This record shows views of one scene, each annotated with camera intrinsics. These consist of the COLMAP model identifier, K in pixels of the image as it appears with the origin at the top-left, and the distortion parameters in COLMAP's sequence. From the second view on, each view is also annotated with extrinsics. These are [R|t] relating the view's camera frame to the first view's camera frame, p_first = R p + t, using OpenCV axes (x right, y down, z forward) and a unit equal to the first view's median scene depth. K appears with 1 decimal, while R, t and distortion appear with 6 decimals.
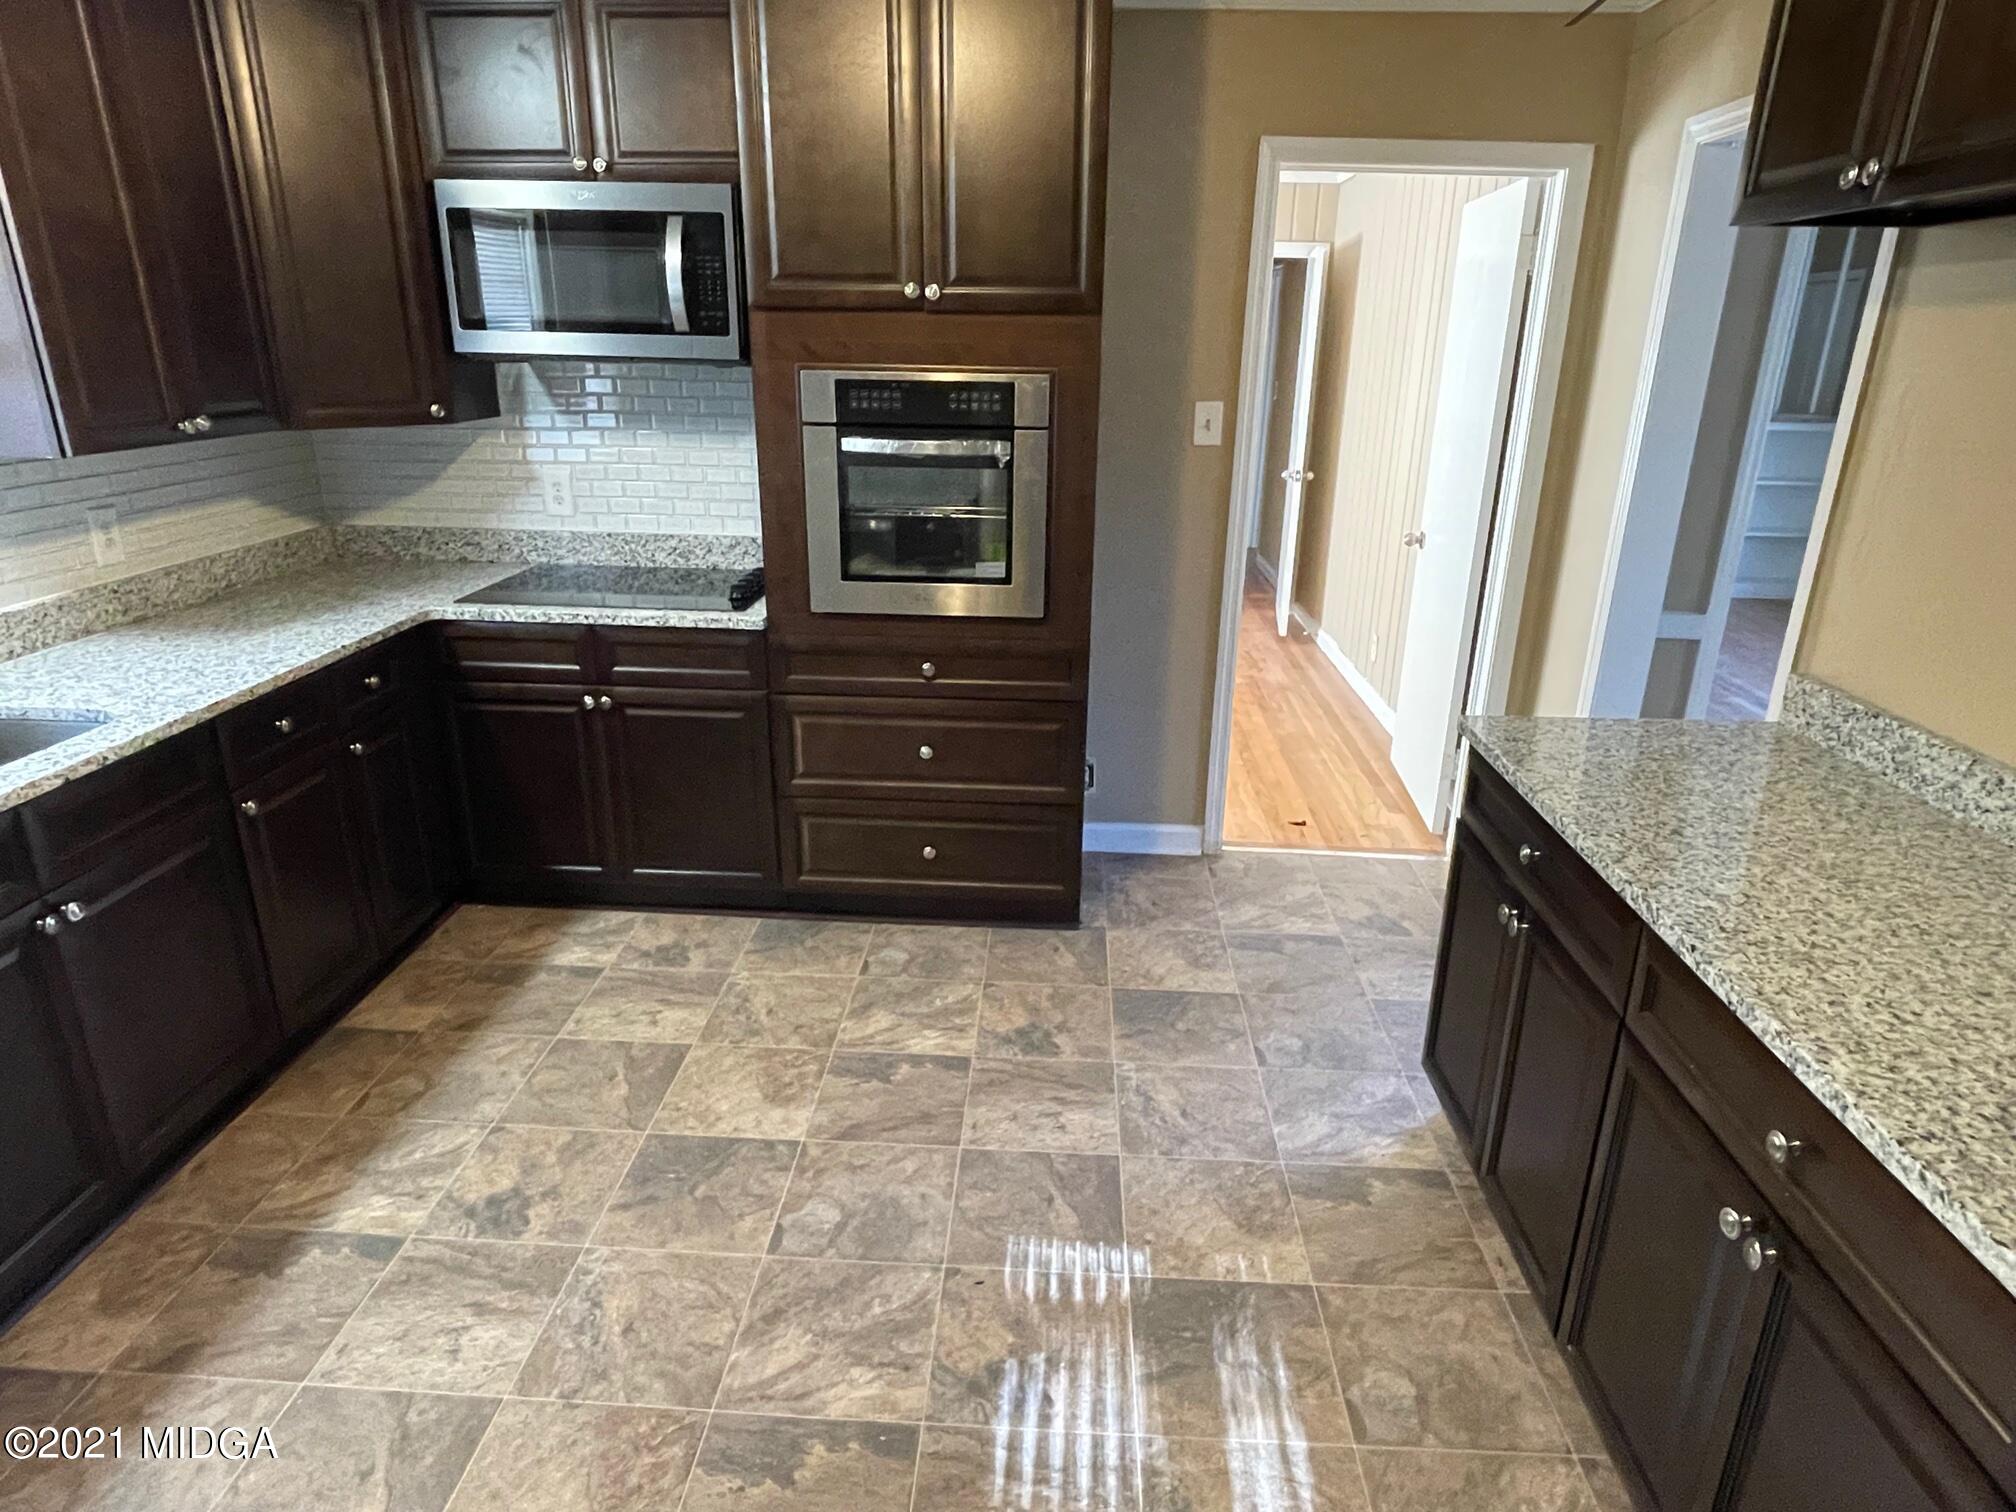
lens RADIAL K [[1187.3, 0, 1003.1], [0, 1187.3, 751.4], [0, 0, 1]] dist [-0.001066, -0.000408]
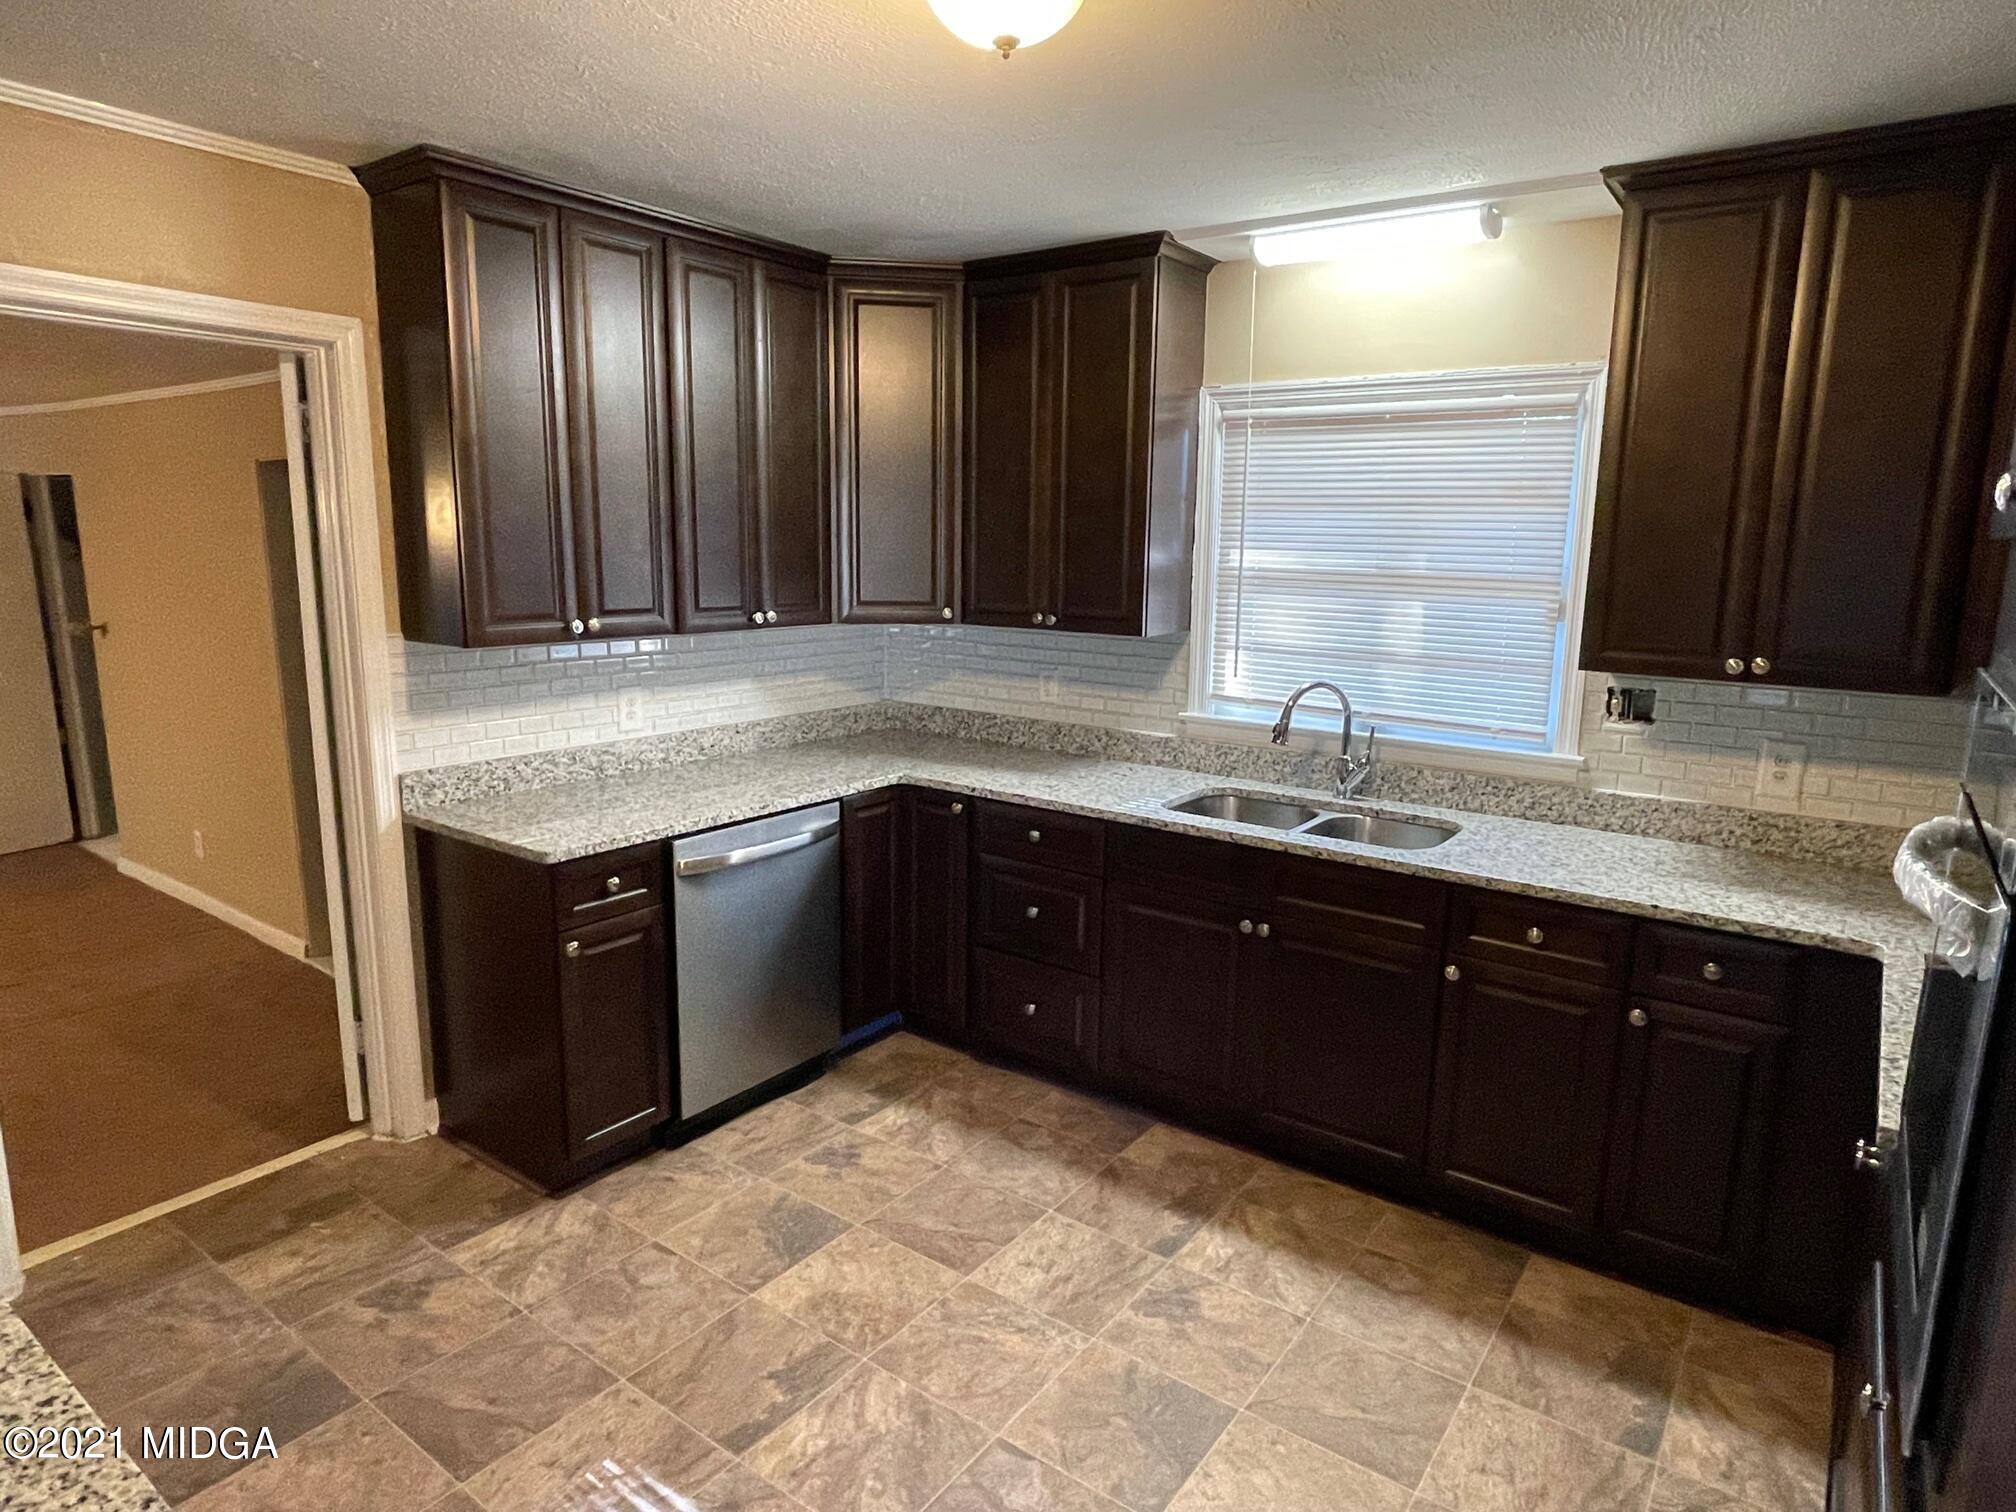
lens RADIAL K [[1187.3, 0, 1002.4], [0, 1187.3, 754.4], [0, 0, 1]] dist [-0.001066, -0.000408]
pose [[-0.544034, 0.136259, -0.827926, 0.529341], [-0.303653, 0.887872, 0.345656, -0.419452], [0.782191, 0.439450, -0.441657, 1.142252]]
